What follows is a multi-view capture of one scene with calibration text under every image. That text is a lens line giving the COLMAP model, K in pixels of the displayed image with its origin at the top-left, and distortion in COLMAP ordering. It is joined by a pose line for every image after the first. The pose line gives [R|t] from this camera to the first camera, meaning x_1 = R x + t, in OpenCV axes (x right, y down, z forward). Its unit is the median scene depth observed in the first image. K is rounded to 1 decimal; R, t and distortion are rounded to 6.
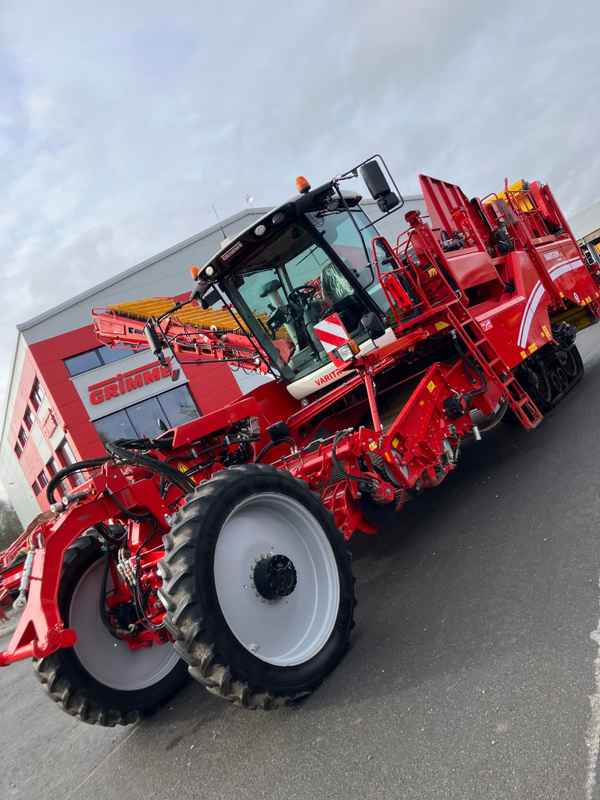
lens RADIAL K [[659.0, 0, 297.7], [0, 659.0, 404.7], [0, 0, 1]] dist [0.034007, -0.037674]
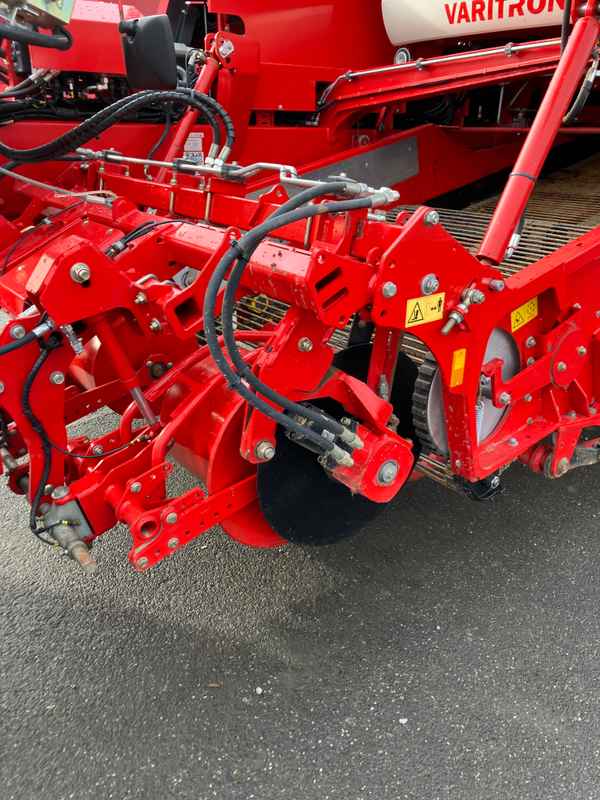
lens RADIAL K [[659.0, 0, 298.3], [0, 659.0, 400.8], [0, 0, 1]] dist [0.034007, -0.037674]
pose [[0.860974, 0.508631, -0.004378, 0.088126], [-0.450970, 0.767294, 0.455946, 0.001644], [0.235267, -0.390583, 0.889997, 0.728430]]
